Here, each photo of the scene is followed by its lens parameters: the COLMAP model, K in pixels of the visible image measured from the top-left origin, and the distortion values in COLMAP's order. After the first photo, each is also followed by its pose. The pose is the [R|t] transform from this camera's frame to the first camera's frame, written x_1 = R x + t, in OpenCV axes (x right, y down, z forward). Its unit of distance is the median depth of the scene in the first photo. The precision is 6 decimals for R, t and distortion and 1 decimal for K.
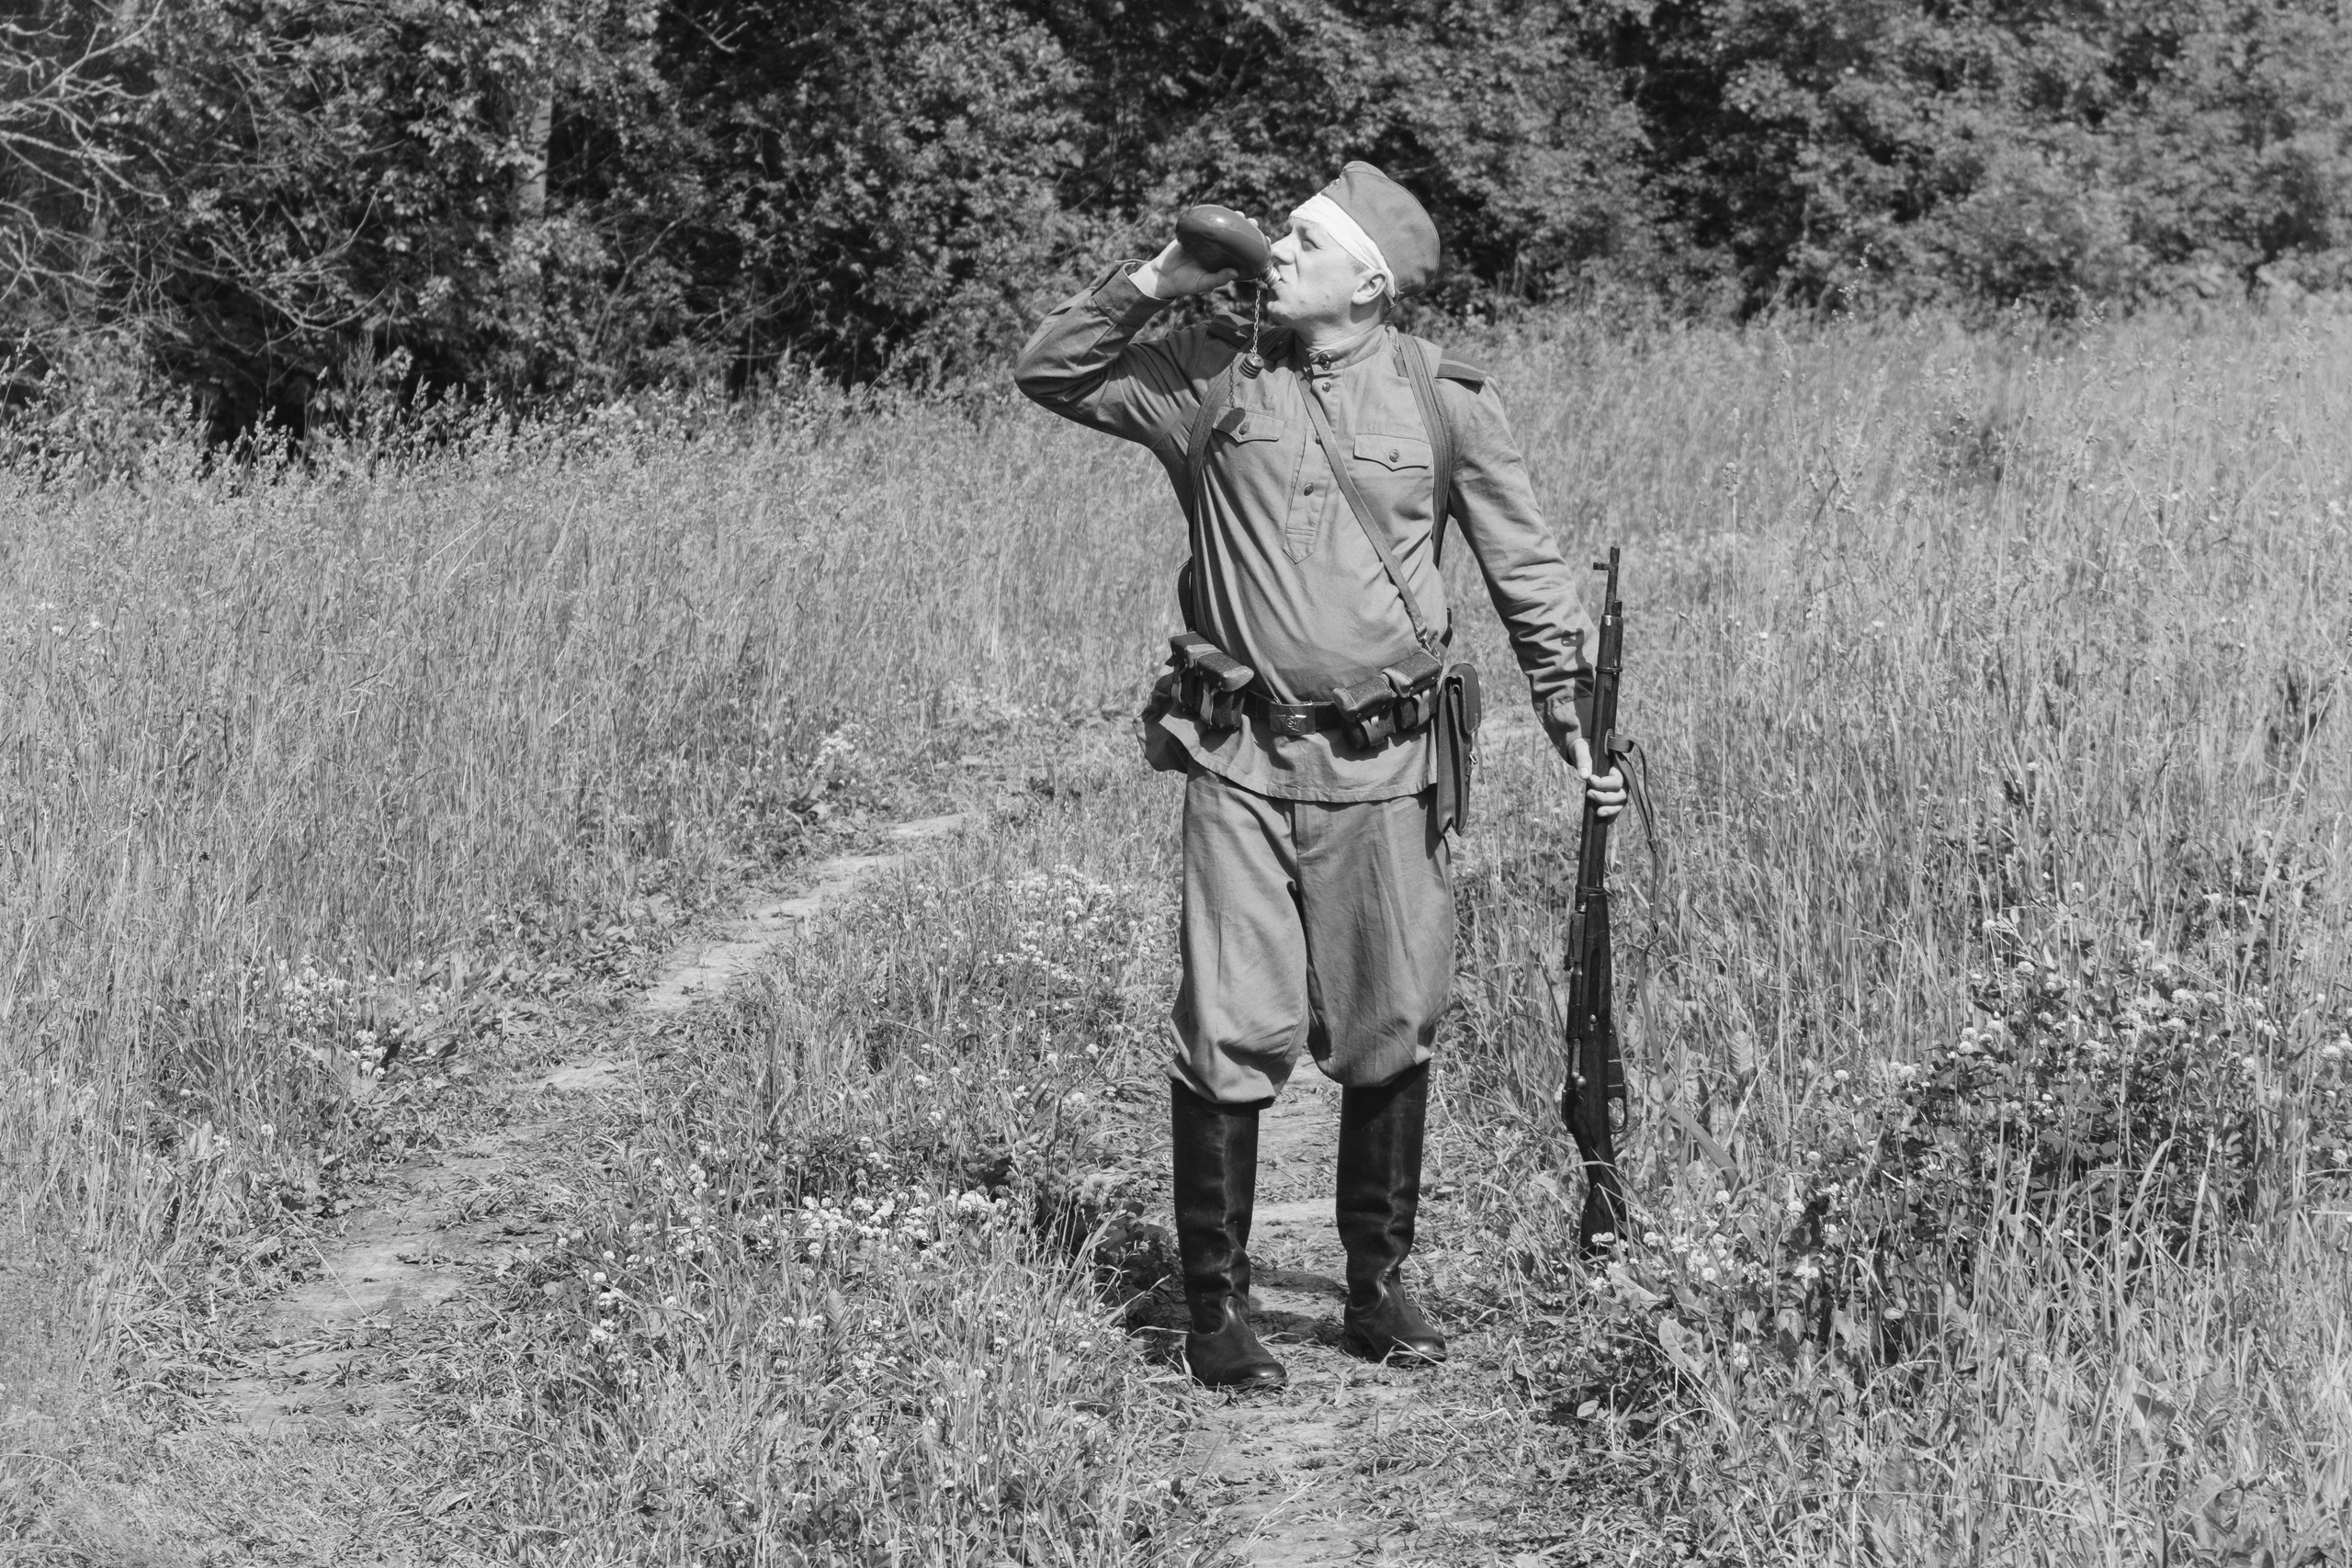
lens RADIAL K [[5079.6, 0, 1176.0], [0, 5079.6, 784.0], [0, 0, 1]] dist [0.610207, 0.089539]
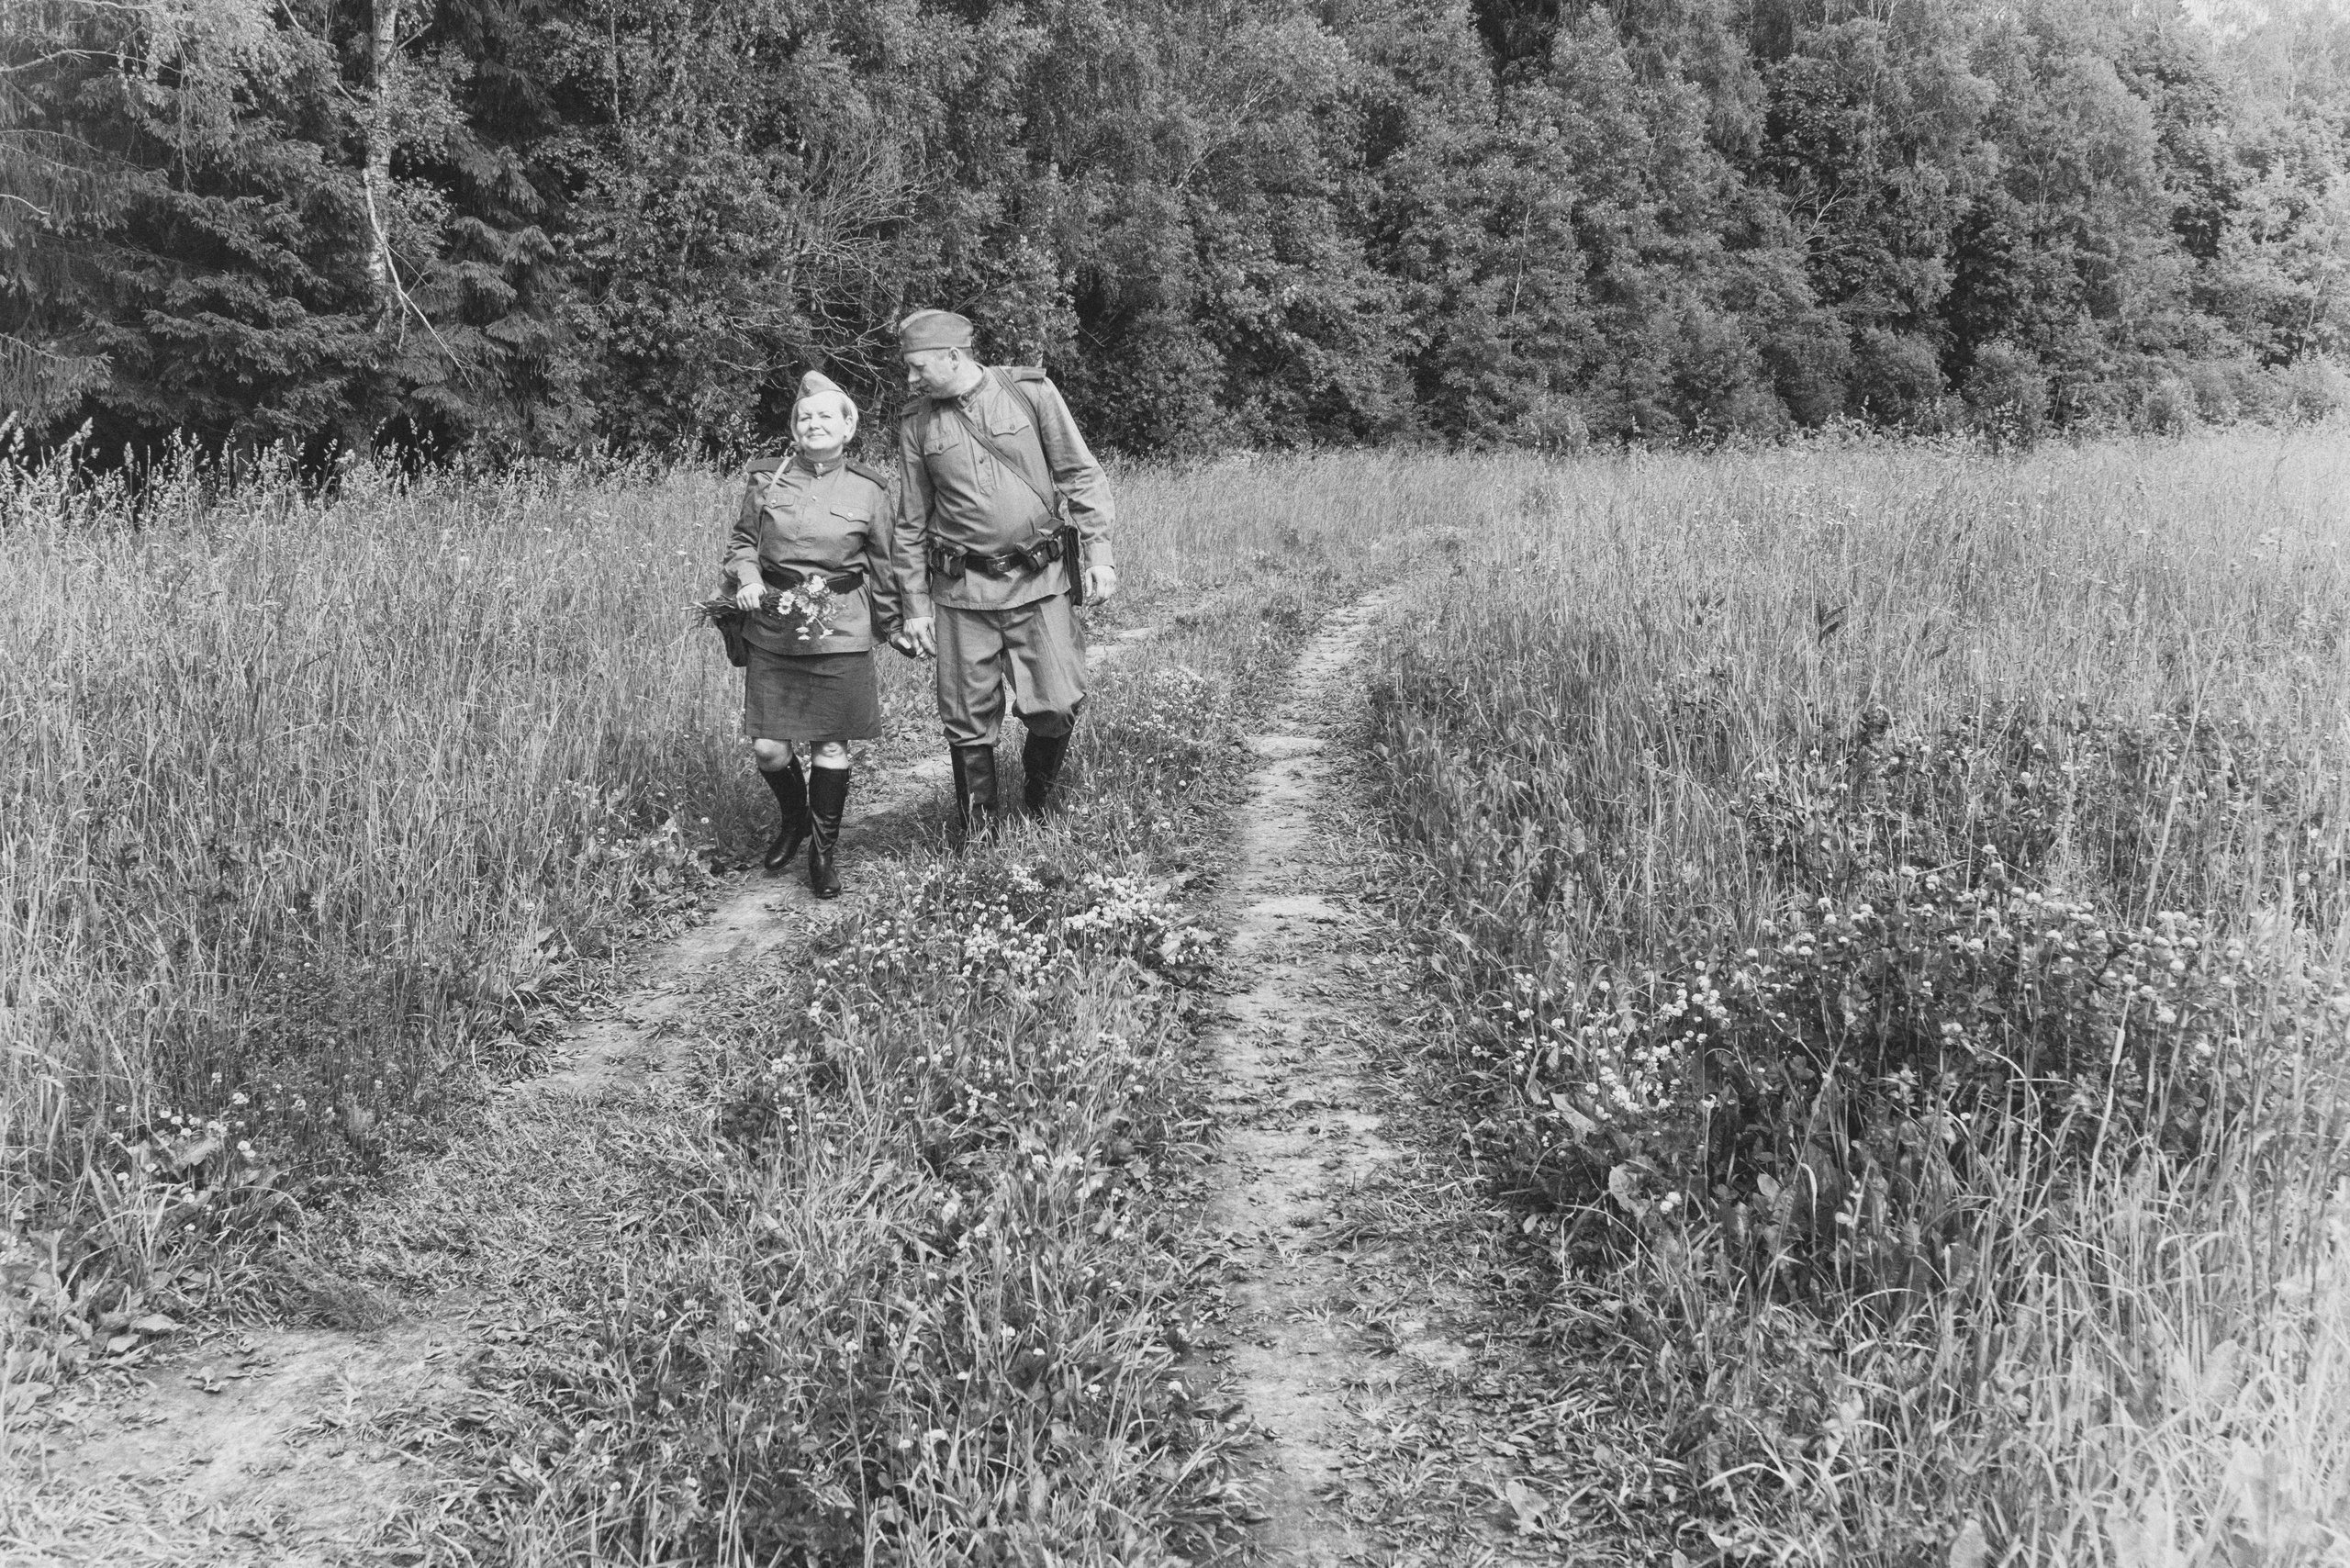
lens RADIAL K [[2439.8, 0, 1175.0], [0, 2439.8, 784.0], [0, 0, 1]] dist [-0.001257, -0.000581]
pose [[0.998616, 0.047710, -0.022128, -0.004635], [-0.046213, 0.996889, 0.063857, 0.015219], [0.025105, -0.062746, 0.997714, -0.399635]]
